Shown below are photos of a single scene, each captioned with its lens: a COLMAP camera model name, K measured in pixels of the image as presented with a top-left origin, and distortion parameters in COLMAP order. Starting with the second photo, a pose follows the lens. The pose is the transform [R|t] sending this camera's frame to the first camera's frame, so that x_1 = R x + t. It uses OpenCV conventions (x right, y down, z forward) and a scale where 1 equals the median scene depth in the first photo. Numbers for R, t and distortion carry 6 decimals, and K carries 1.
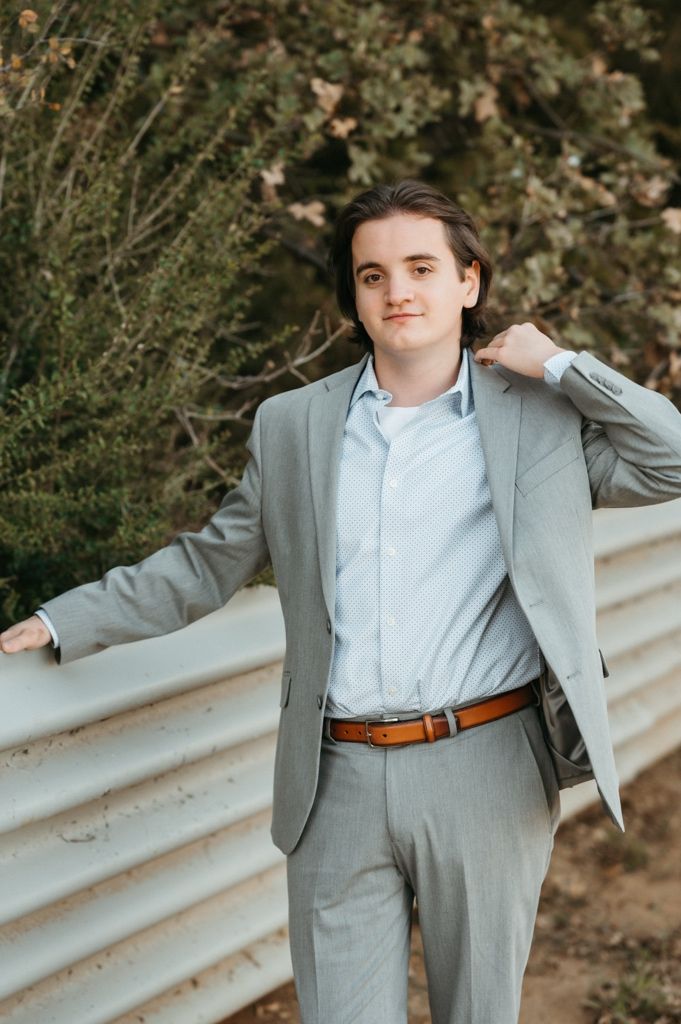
lens RADIAL K [[2497.1, 0, 321.3], [0, 2497.1, 550.8], [0, 0, 1]] dist [-0.017614, 0.000000]
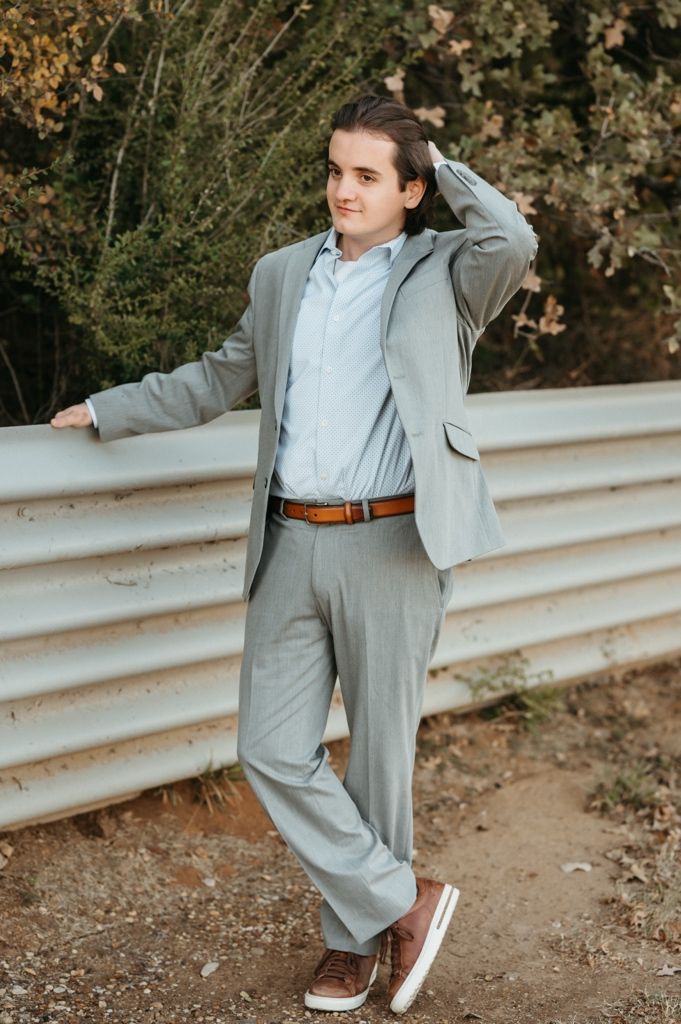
lens RADIAL K [[2497.1, 0, 346.9], [0, 2497.1, 512.6], [0, 0, 1]] dist [-0.017614, 0.000000]
pose [[0.979611, 0.102750, -0.172641, 0.221090], [-0.098106, 0.994552, 0.035241, 0.020344], [0.175322, -0.017586, 0.984354, -0.239220]]
